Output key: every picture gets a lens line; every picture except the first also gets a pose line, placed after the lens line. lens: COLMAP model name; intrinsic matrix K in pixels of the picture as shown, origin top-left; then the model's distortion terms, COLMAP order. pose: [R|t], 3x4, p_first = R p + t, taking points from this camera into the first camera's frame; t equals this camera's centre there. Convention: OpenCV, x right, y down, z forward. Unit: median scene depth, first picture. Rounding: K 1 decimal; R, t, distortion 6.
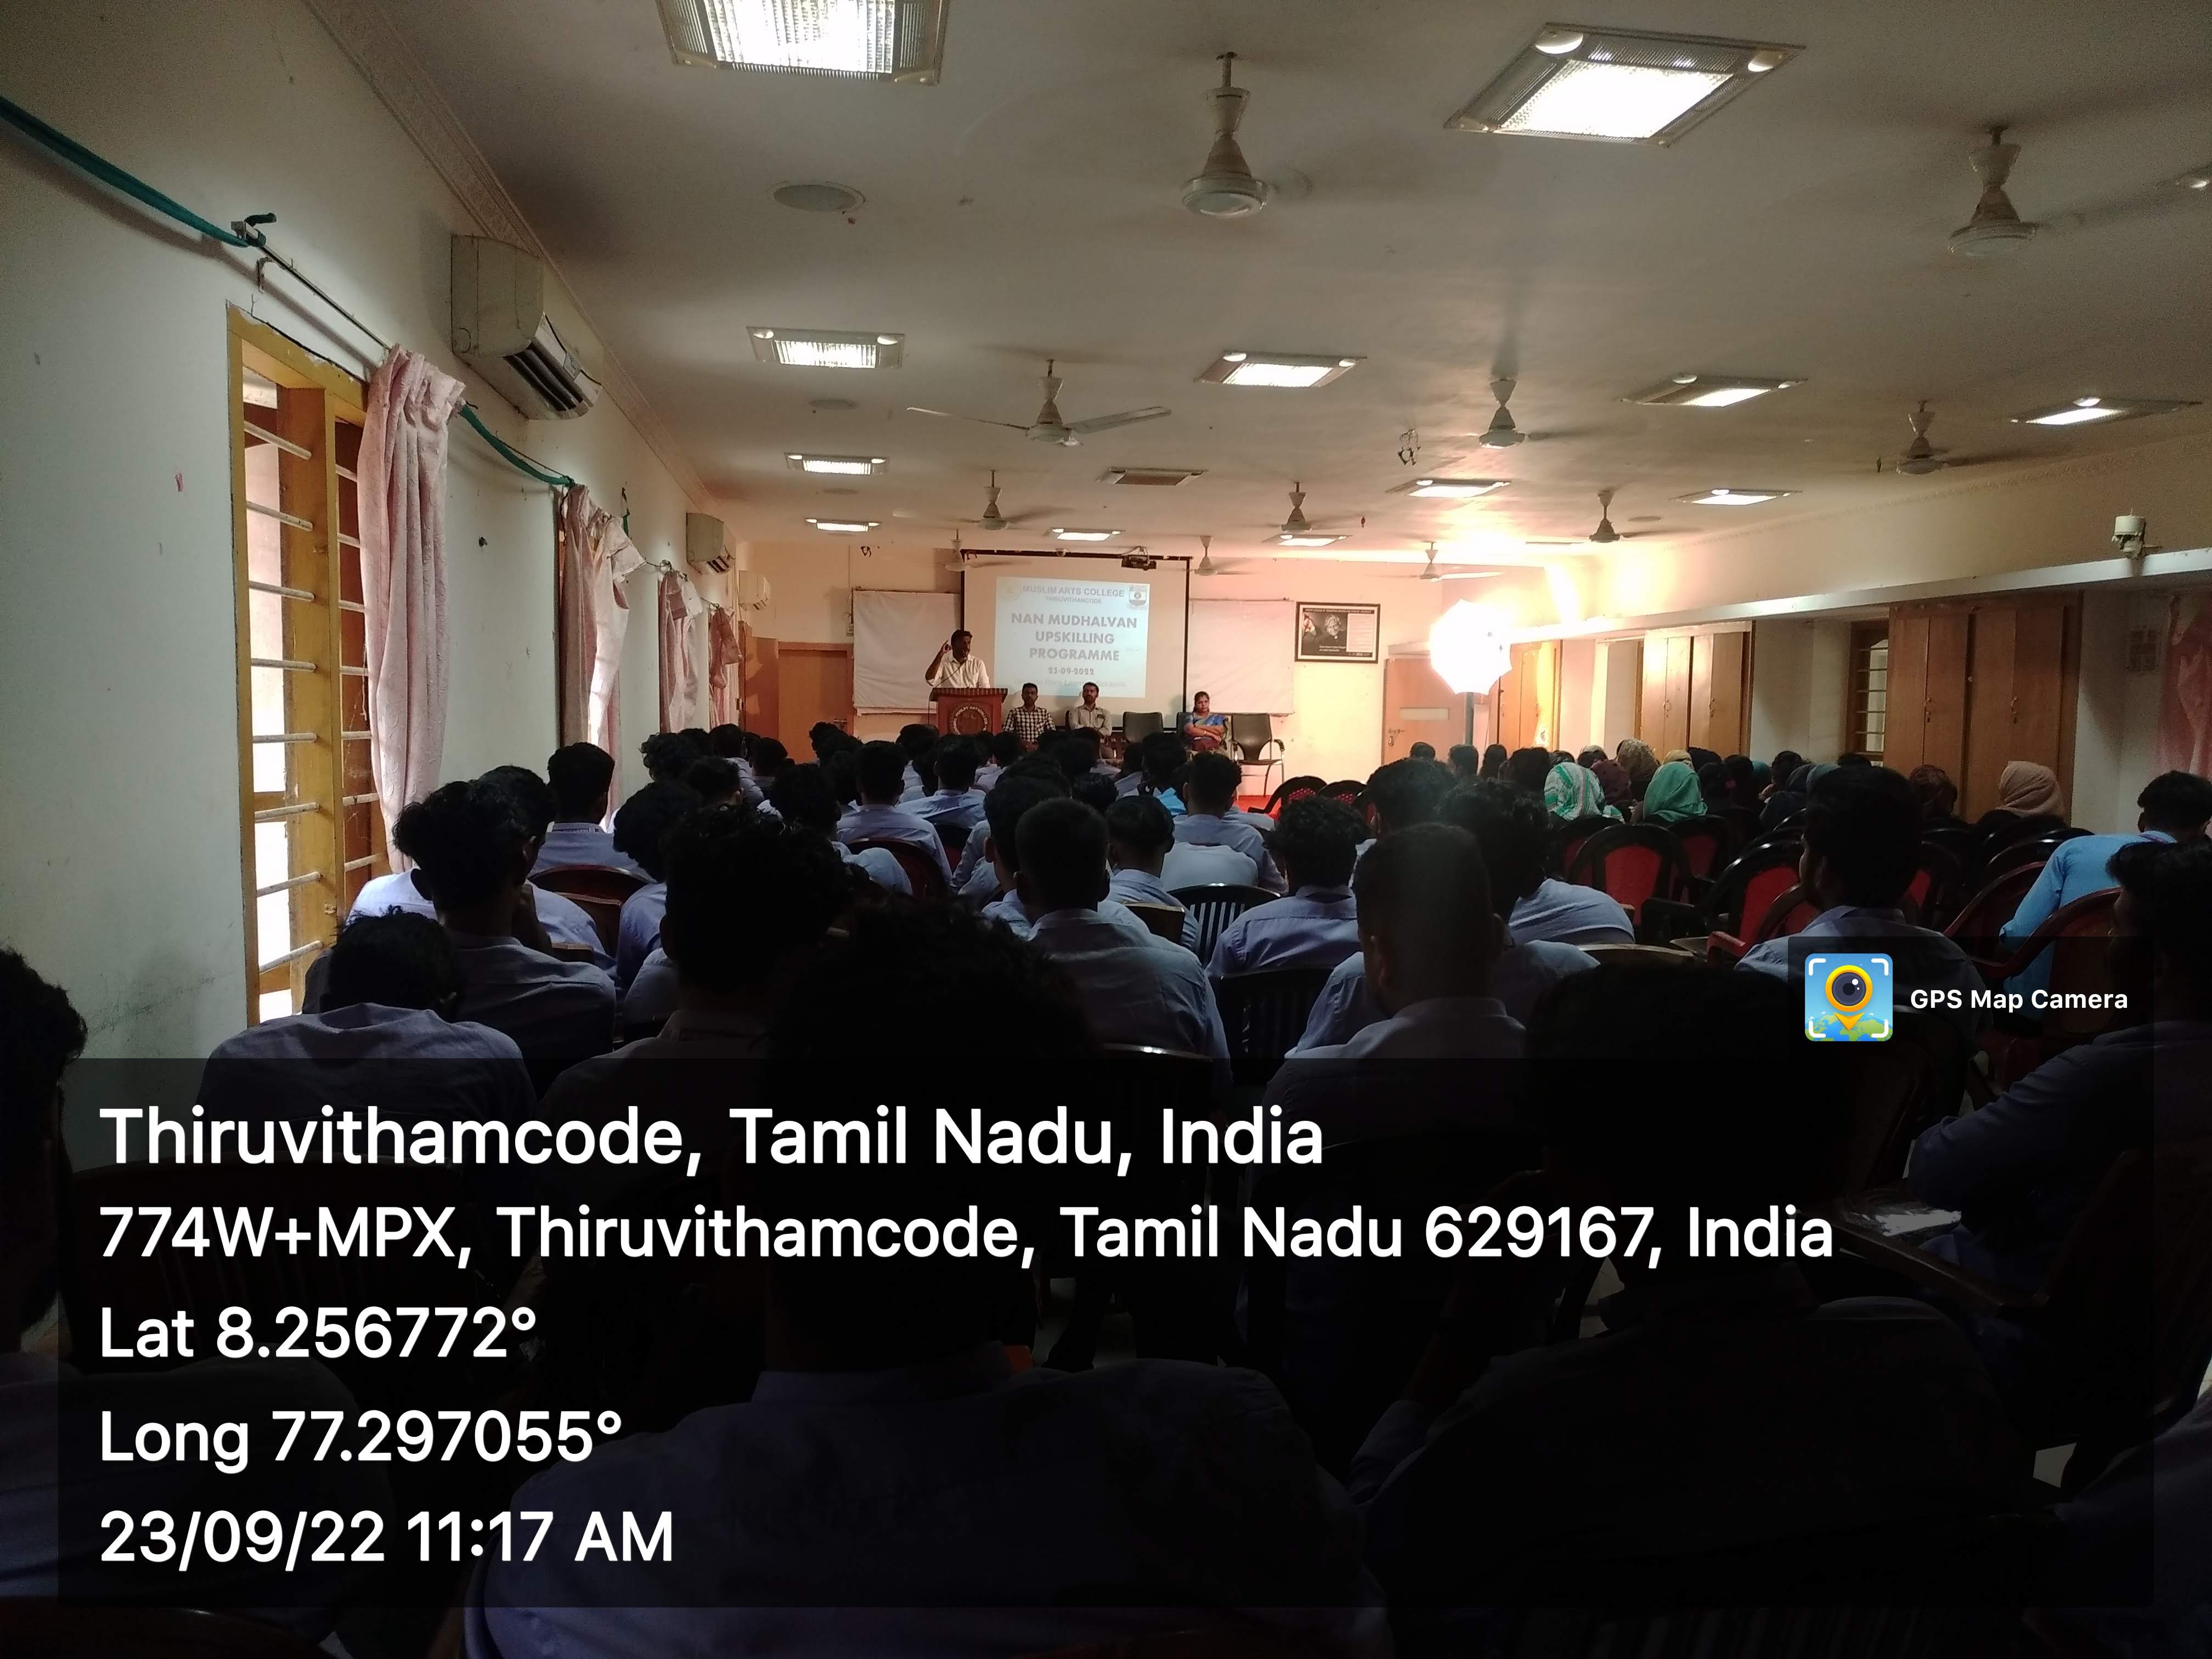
lens RADIAL K [[1503.4, 0, 1111.6], [0, 1503.4, 821.5], [0, 0, 1]] dist [0.005817, 0.002742]
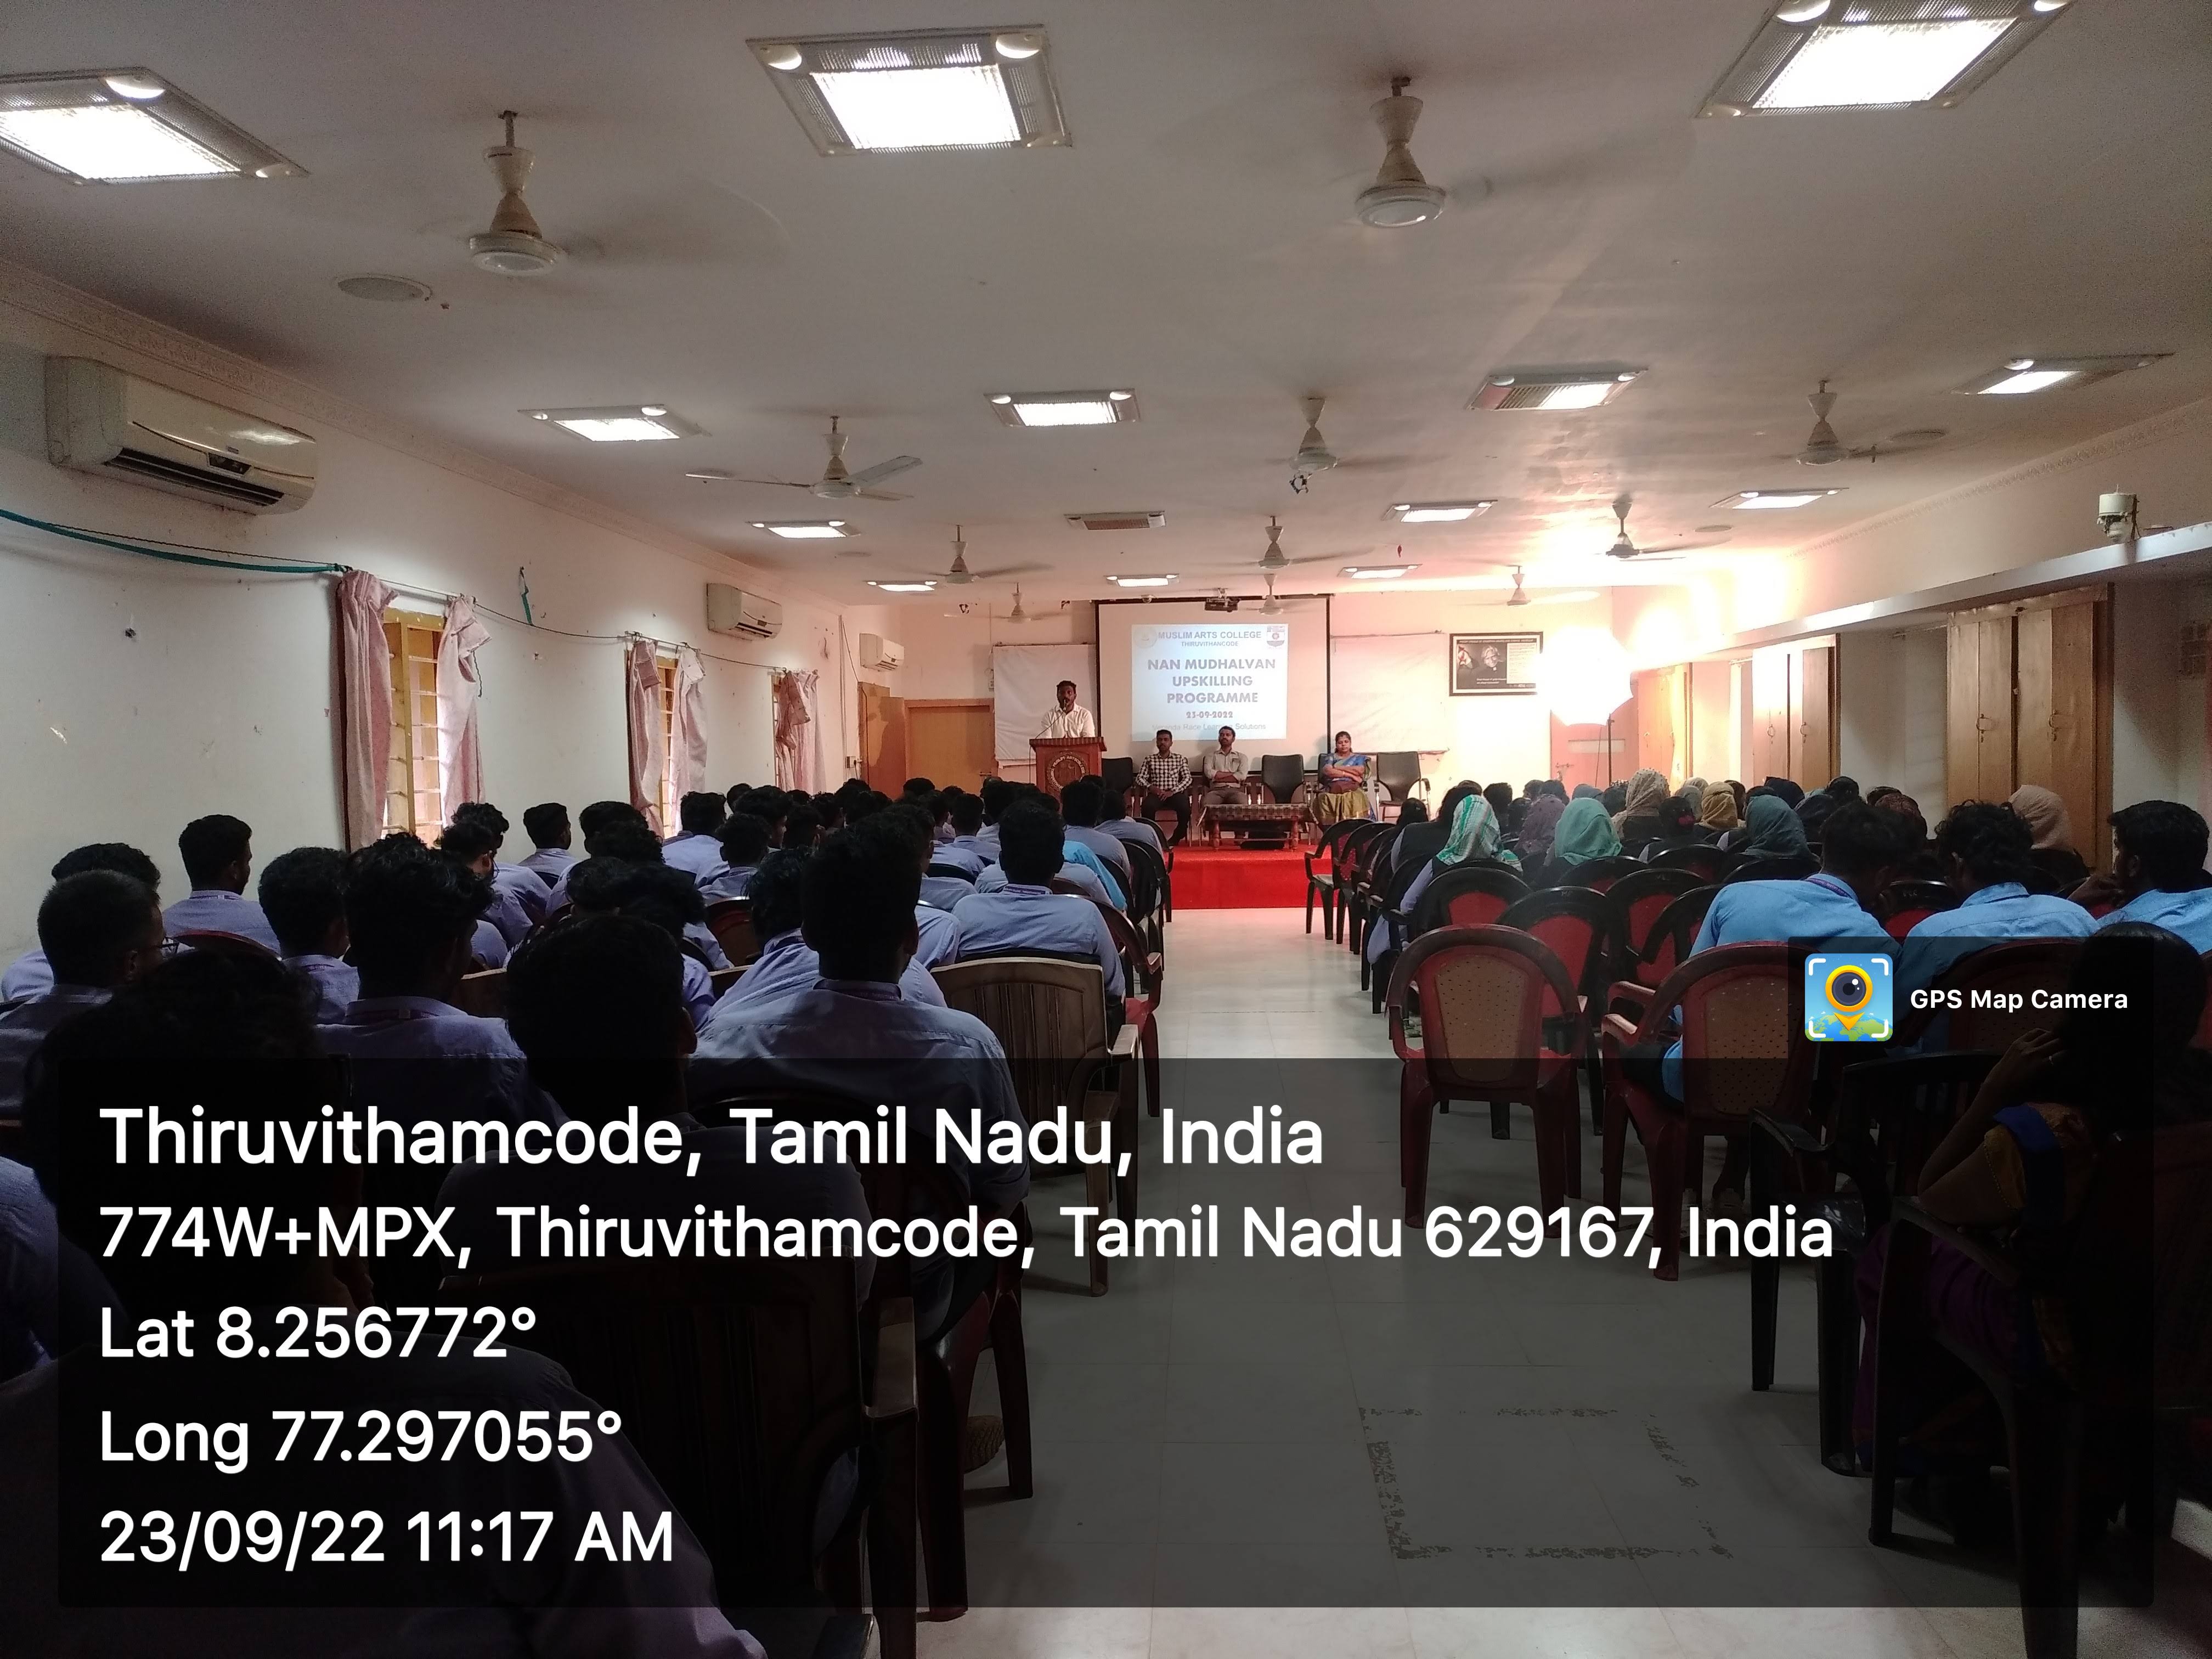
lens RADIAL K [[1503.4, 0, 1116.8], [0, 1503.4, 840.7], [0, 0, 1]] dist [0.005817, 0.002742]
pose [[0.973224, -0.018525, -0.229113, 0.140617], [0.014809, 0.999730, -0.017931, -0.001179], [0.229383, 0.014058, 0.973235, 0.026856]]
